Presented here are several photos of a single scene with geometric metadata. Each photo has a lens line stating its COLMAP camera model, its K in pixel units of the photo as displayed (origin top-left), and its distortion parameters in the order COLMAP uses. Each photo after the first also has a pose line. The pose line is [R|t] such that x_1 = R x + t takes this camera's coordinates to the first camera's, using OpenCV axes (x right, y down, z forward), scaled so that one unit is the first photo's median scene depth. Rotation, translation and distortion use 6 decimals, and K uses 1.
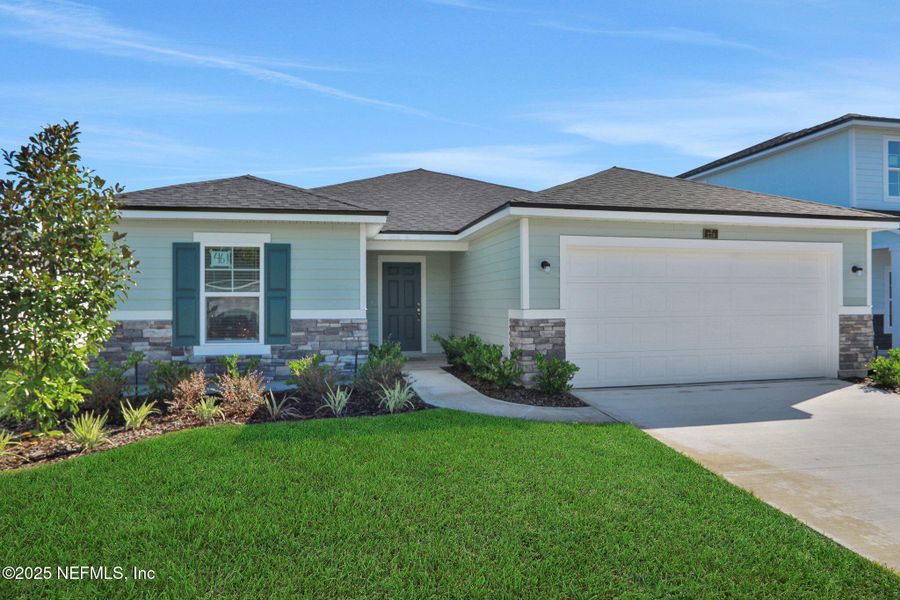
lens RADIAL K [[471.4, 0, 447.4], [0, 471.4, 297.6], [0, 0, 1]] dist [-0.001285, 0.001074]
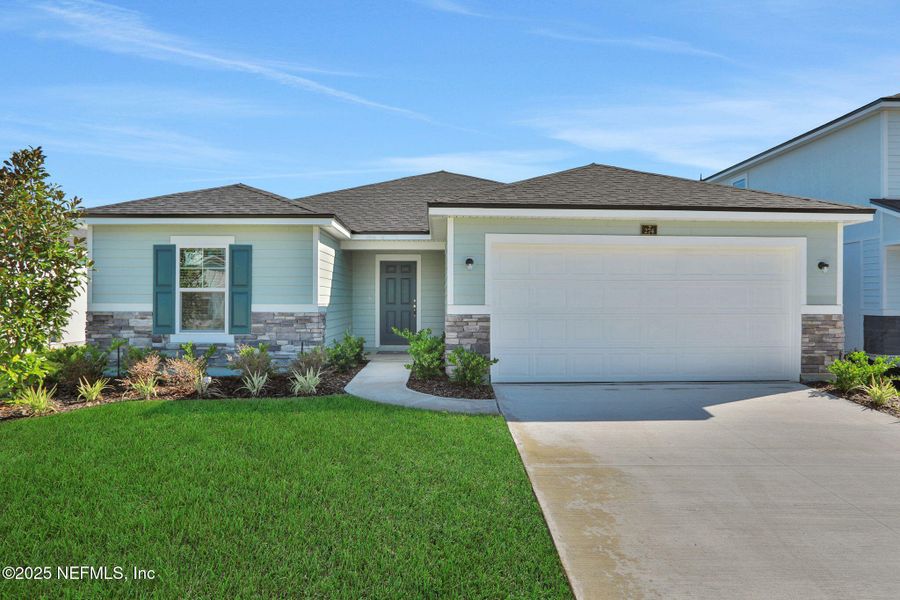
lens RADIAL K [[471.4, 0, 484.2], [0, 471.4, 301.3], [0, 0, 1]] dist [-0.001285, 0.001074]
pose [[0.988456, 0.007367, -0.151329, 0.385240], [-0.005733, 0.999920, 0.011234, 0.004377], [0.151400, -0.010237, 0.988420, -0.022946]]
